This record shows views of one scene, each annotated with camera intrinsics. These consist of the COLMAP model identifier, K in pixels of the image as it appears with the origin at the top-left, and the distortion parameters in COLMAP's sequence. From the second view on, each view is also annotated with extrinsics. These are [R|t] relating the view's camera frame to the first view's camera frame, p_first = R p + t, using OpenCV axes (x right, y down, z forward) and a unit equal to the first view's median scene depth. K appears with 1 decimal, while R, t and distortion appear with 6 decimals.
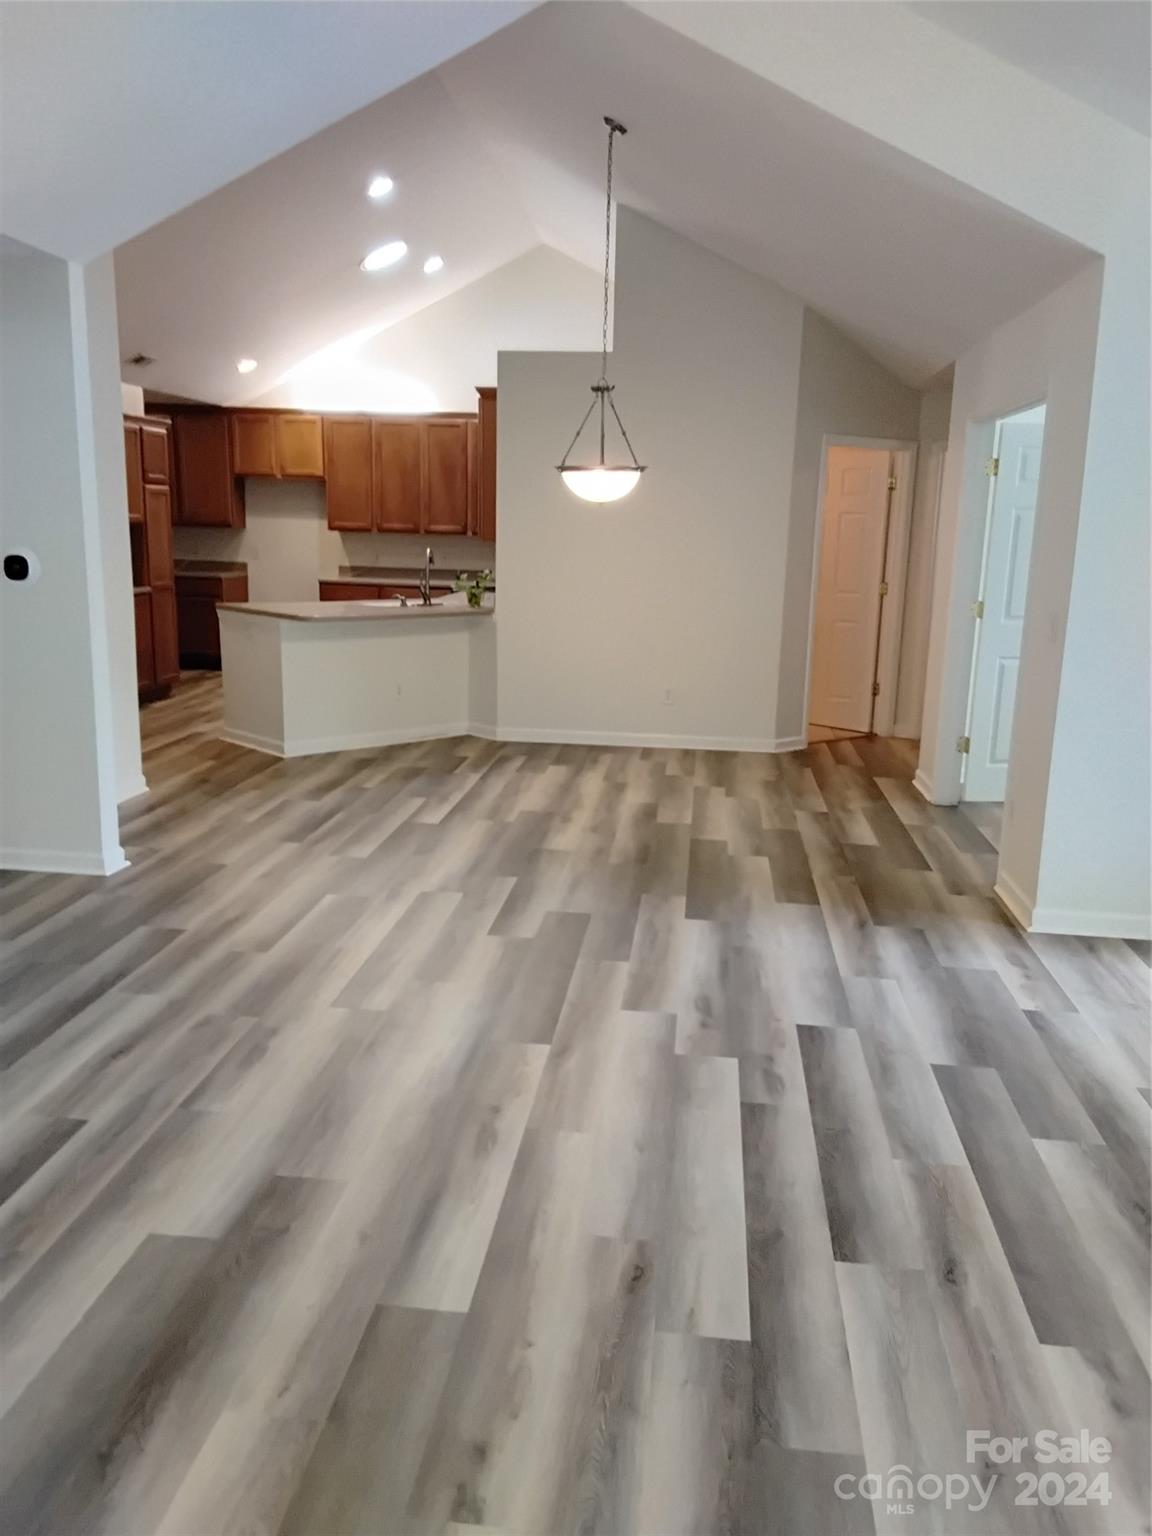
lens RADIAL K [[1188.1, 0, 575.1], [0, 1188.1, 764.0], [0, 0, 1]] dist [0.114776, -0.179404]
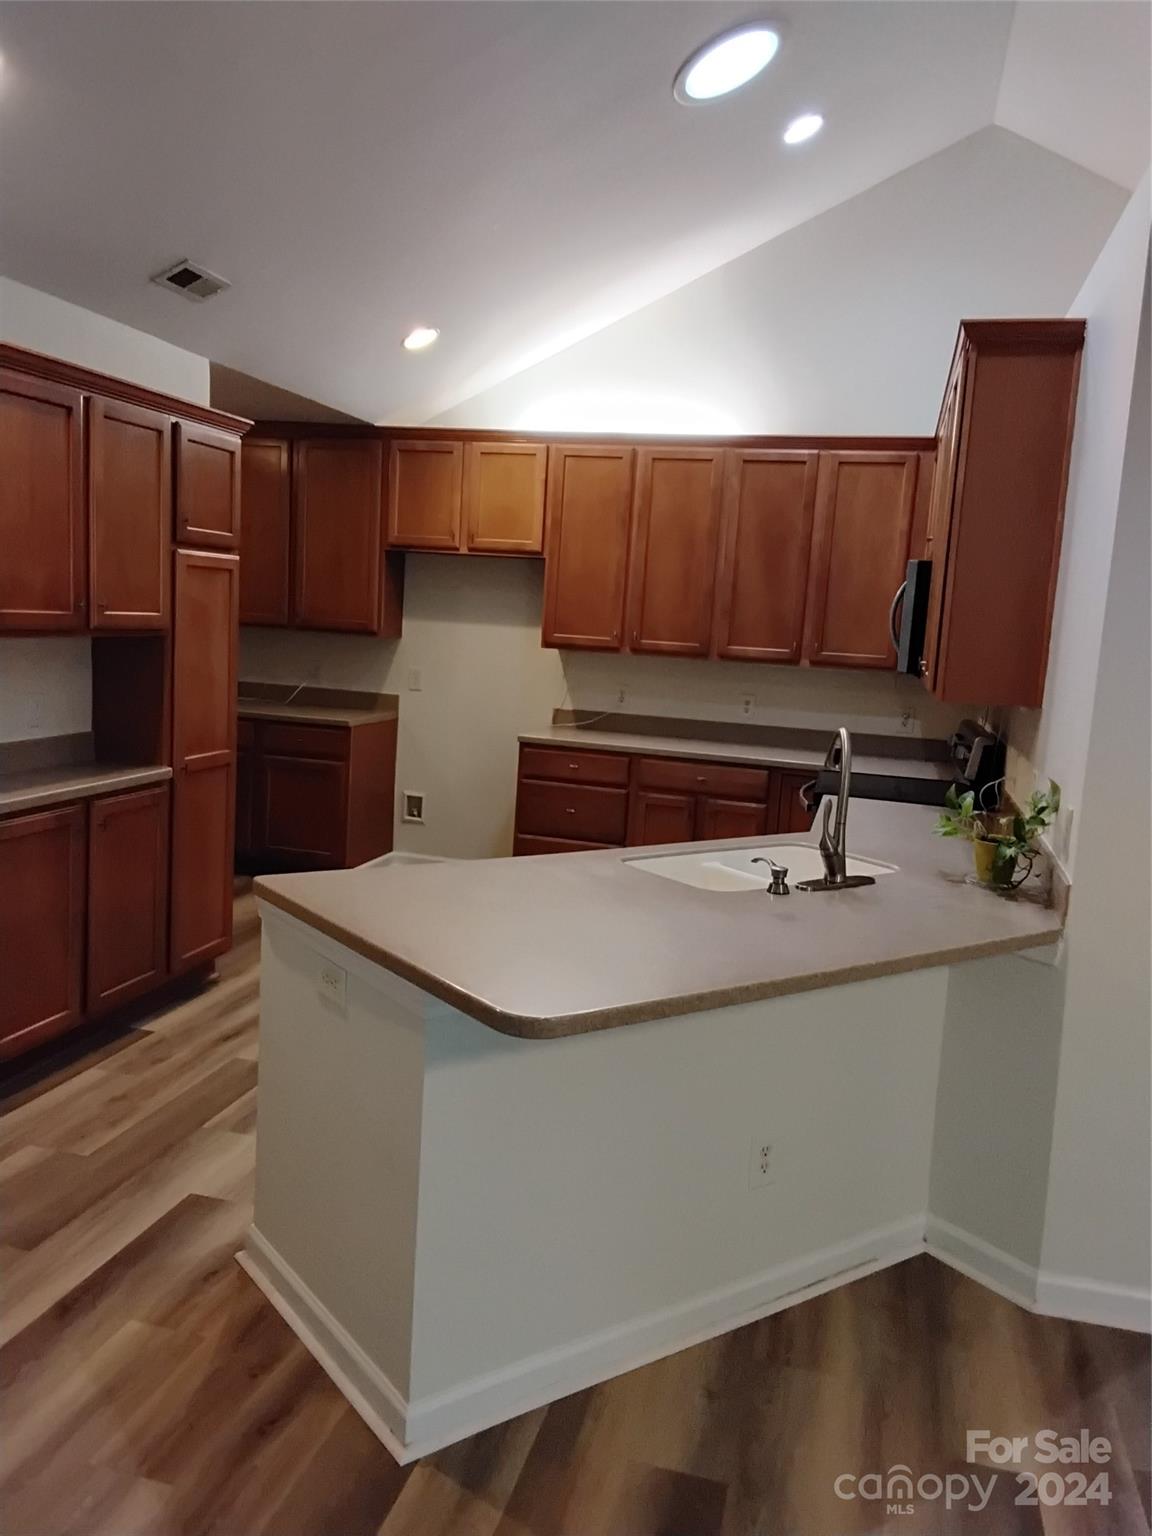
lens RADIAL K [[1188.1, 0, 575.1], [0, 1188.1, 764.0], [0, 0, 1]] dist [0.114776, -0.179404]
pose [[0.989234, 0.051860, -0.136848, -0.114209], [-0.062920, 0.994984, -0.077771, -0.100822], [0.132129, 0.085544, 0.987534, 0.468631]]
